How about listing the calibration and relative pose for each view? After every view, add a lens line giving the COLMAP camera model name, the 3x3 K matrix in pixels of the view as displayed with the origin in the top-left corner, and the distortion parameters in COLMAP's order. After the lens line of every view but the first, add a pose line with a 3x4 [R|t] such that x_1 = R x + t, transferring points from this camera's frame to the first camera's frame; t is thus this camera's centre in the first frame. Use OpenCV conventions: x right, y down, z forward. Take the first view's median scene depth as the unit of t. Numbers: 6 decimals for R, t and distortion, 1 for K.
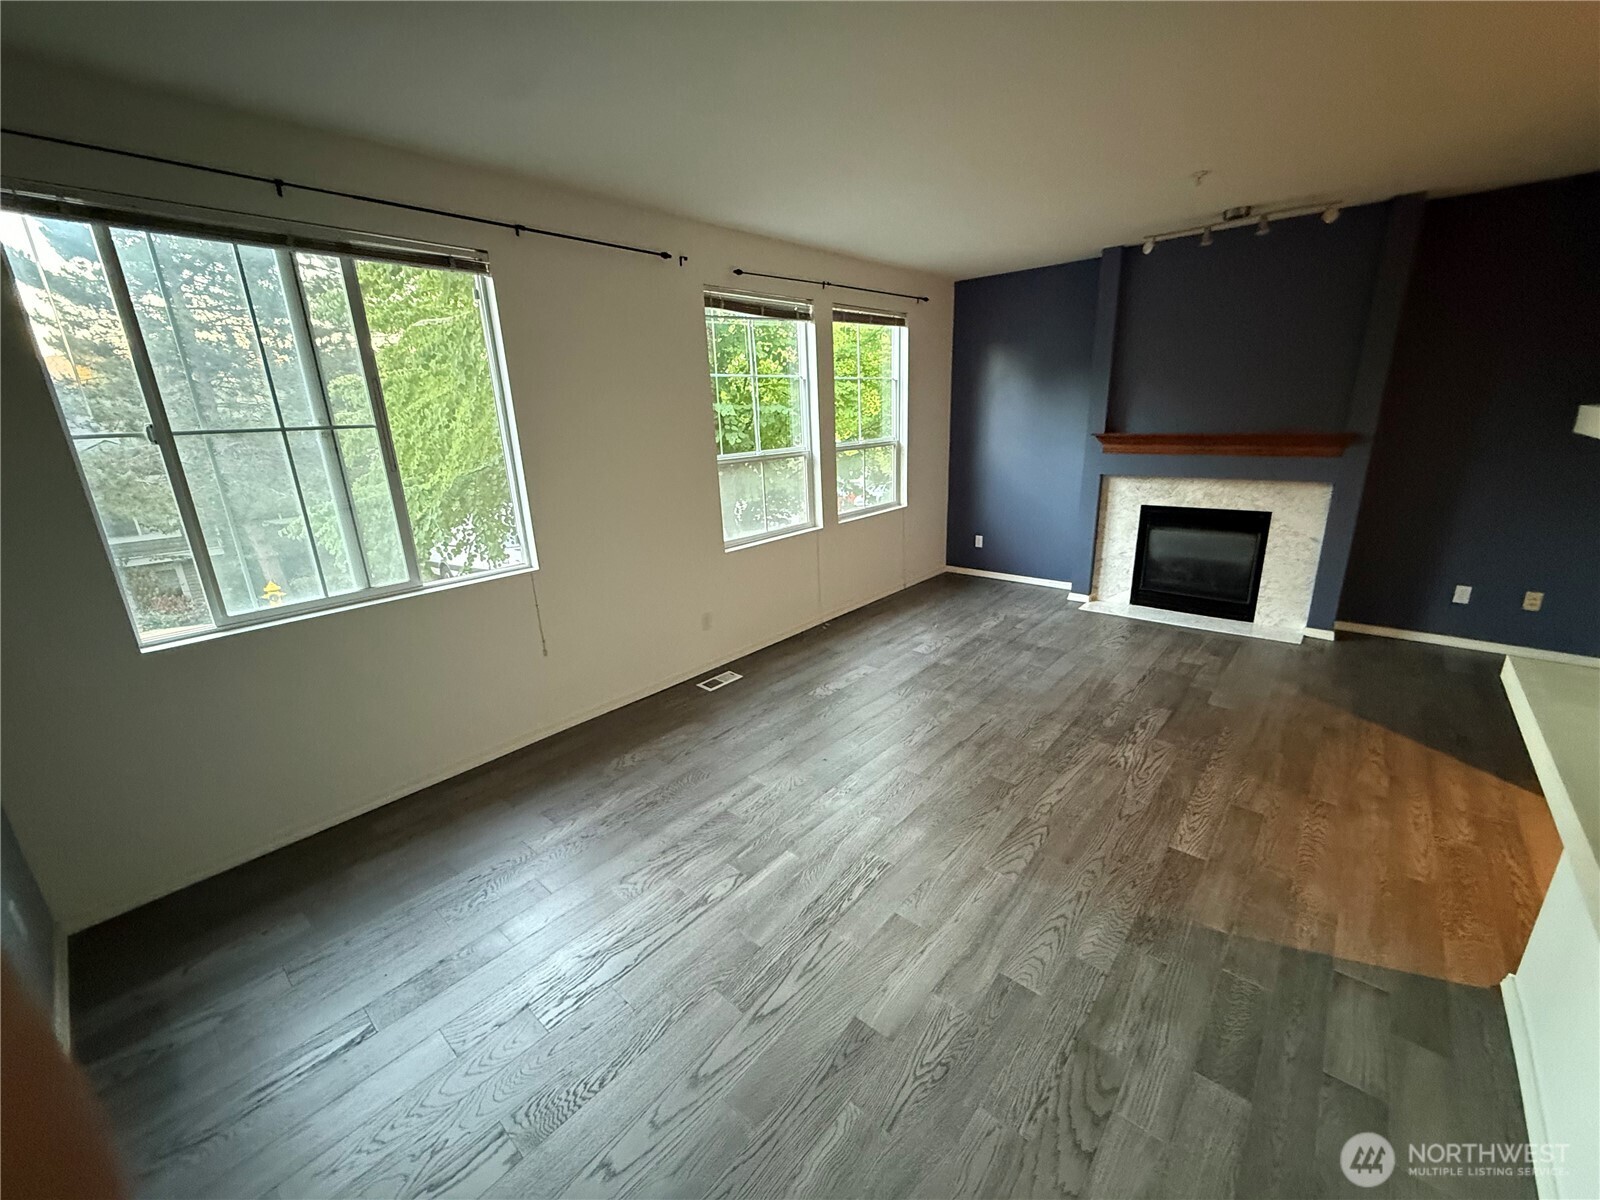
lens RADIAL K [[639.0, 0, 797.5], [0, 639.0, 599.5], [0, 0, 1]] dist [-0.000586, -0.000243]
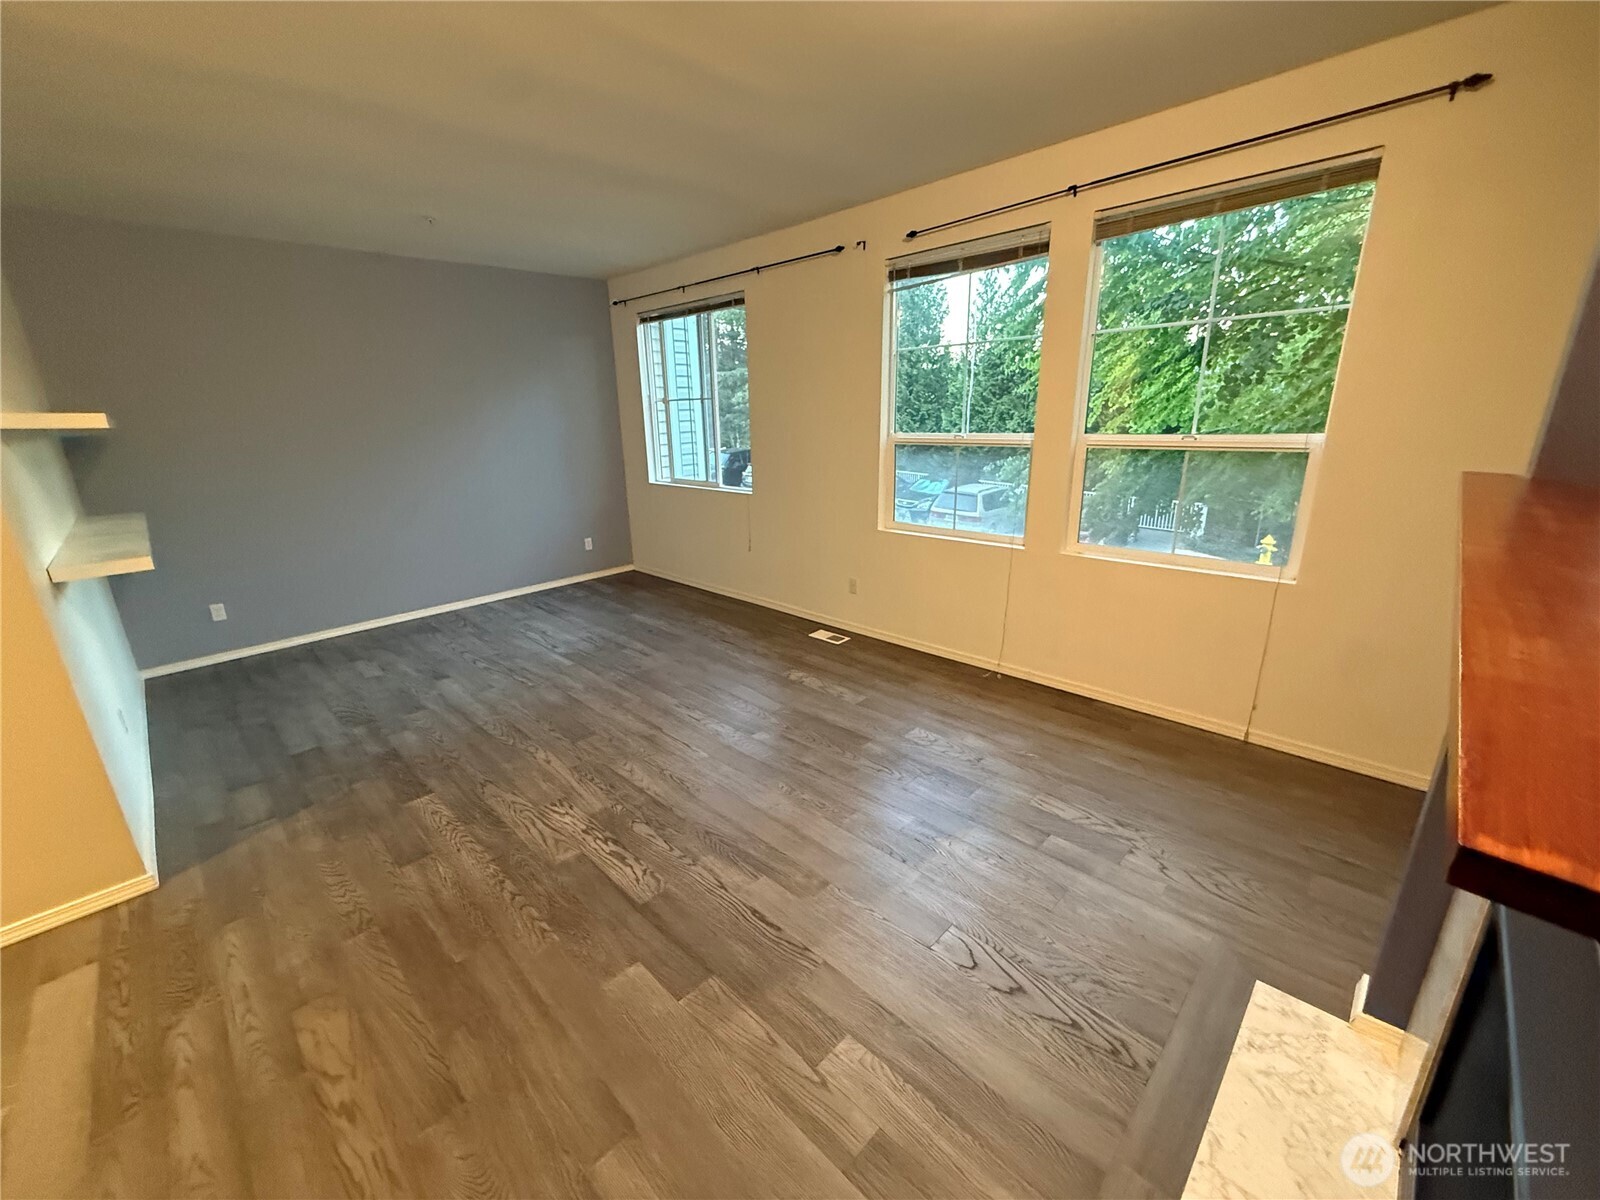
lens RADIAL K [[639.0, 0, 797.5], [0, 639.0, 599.5], [0, 0, 1]] dist [-0.000586, -0.000243]
pose [[-0.054733, 0.323806, -0.944539, 1.038002], [-0.256480, 0.909658, 0.326710, -0.318923], [0.964999, 0.260137, 0.033262, 1.030565]]
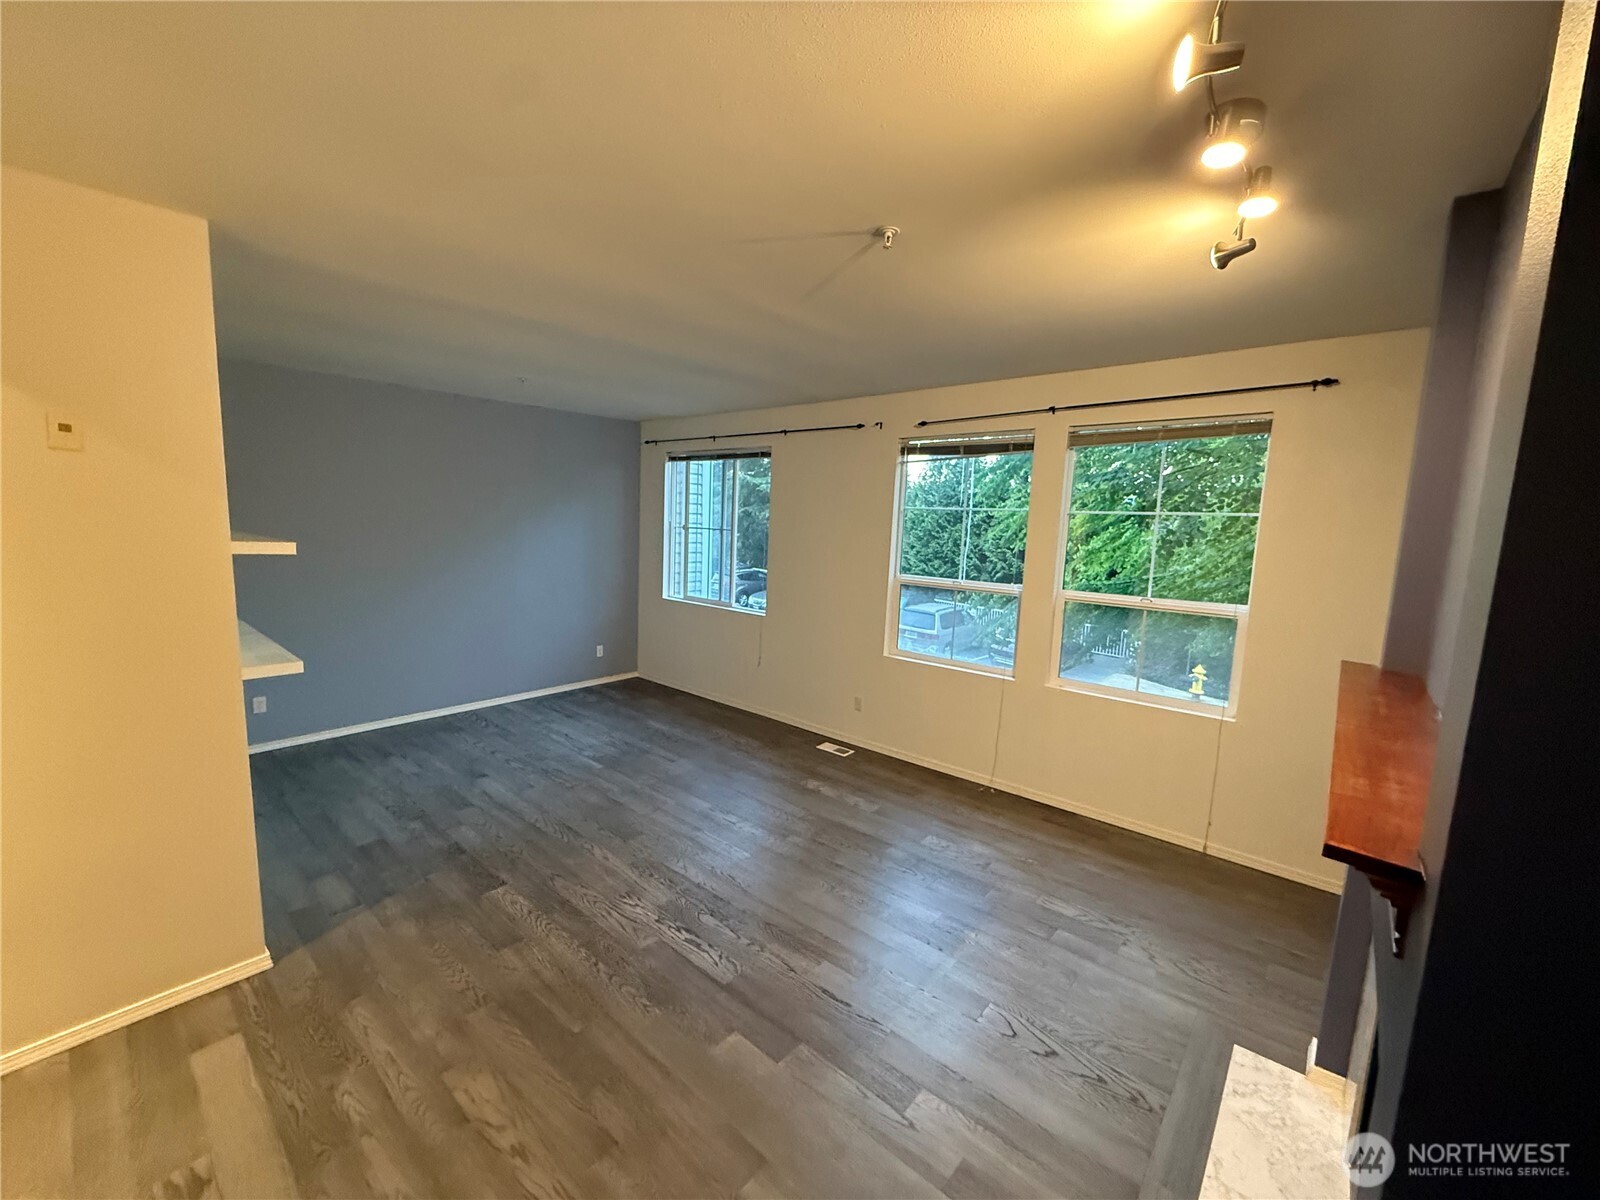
lens RADIAL K [[639.0, 0, 797.5], [0, 639.0, 599.5], [0, 0, 1]] dist [-0.000586, -0.000243]
pose [[0.009407, 0.163124, -0.986561, 1.189451], [-0.318181, 0.935814, 0.151700, -0.347423], [0.947983, 0.312477, 0.060706, 0.886387]]
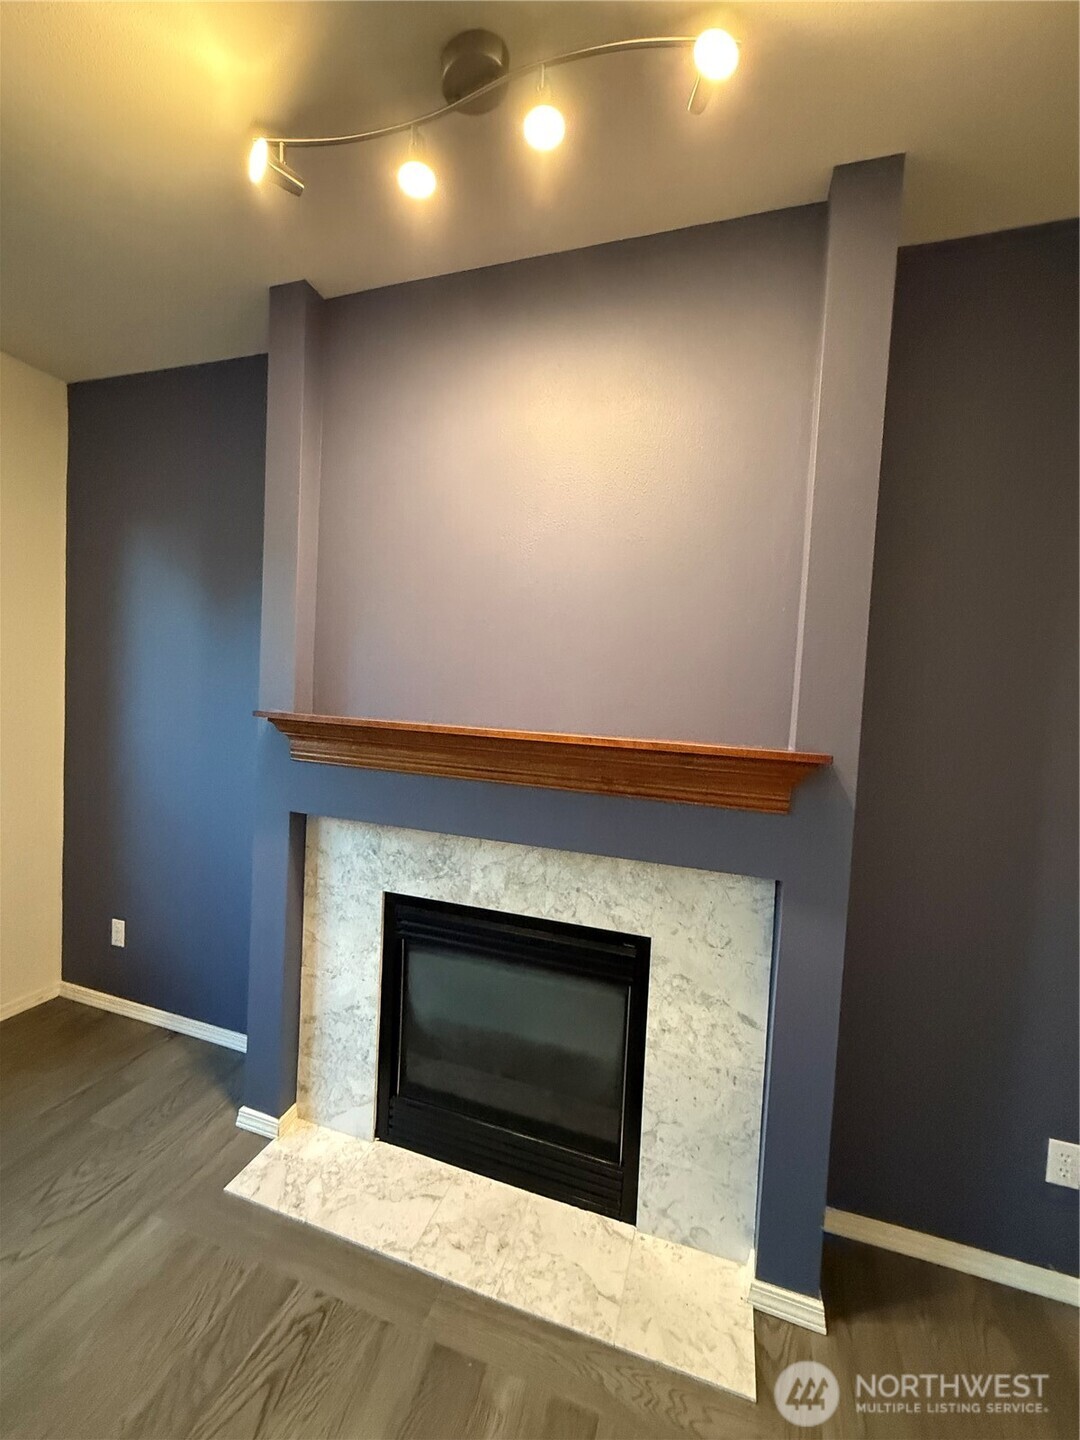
lens RADIAL K [[580.3, 0, 540.0], [0, 580.3, 720.0], [0, 0, 1]] dist [0.000904, 0.000096]
pose [[0.916417, 0.059630, 0.395758, 0.672696], [0.032835, 0.974303, -0.222835, -0.237692], [-0.398876, 0.217204, 0.890910, 0.862676]]
